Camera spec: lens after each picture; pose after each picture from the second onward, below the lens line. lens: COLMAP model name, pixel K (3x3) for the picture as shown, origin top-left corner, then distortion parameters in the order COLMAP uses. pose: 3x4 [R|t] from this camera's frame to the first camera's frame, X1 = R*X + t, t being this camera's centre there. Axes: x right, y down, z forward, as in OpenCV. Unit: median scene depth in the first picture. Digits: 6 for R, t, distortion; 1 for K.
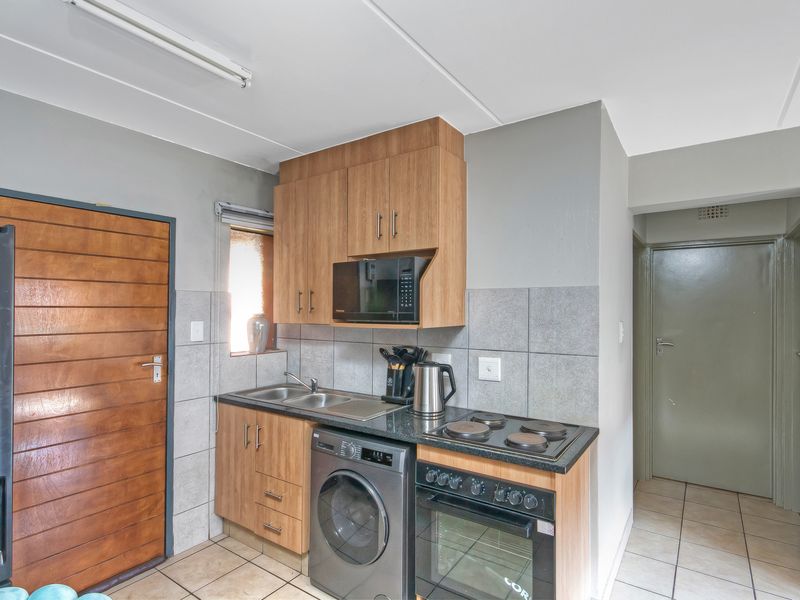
lens RADIAL K [[438.5, 0, 399.9], [0, 438.5, 306.9], [0, 0, 1]] dist [0.001812, -0.000333]
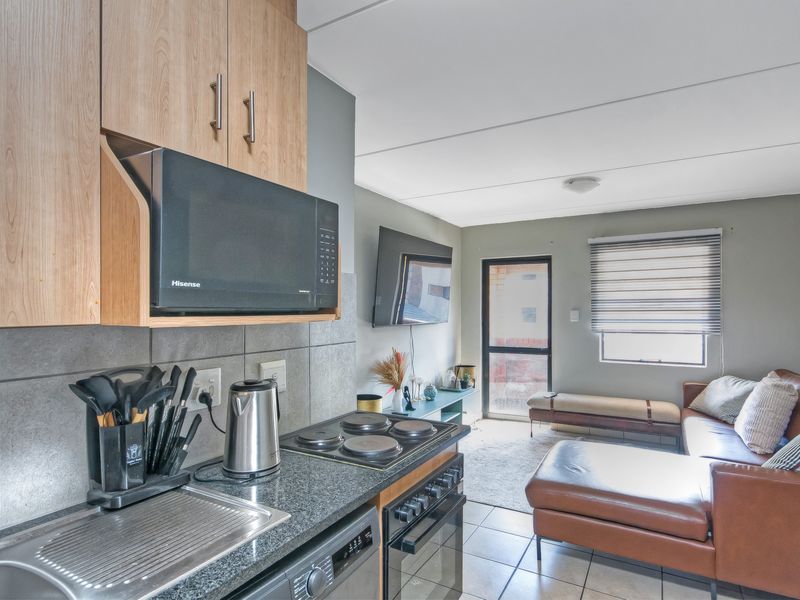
lens RADIAL K [[446.0, 0, 420.2], [0, 446.0, 314.0], [0, 0, 1]] dist [0.001333, -0.000106]
pose [[-0.110995, -0.012444, 0.993743, -0.515211], [-0.003534, 0.999920, 0.012126, 0.027902], [-0.993815, -0.002166, -0.111030, 0.805905]]
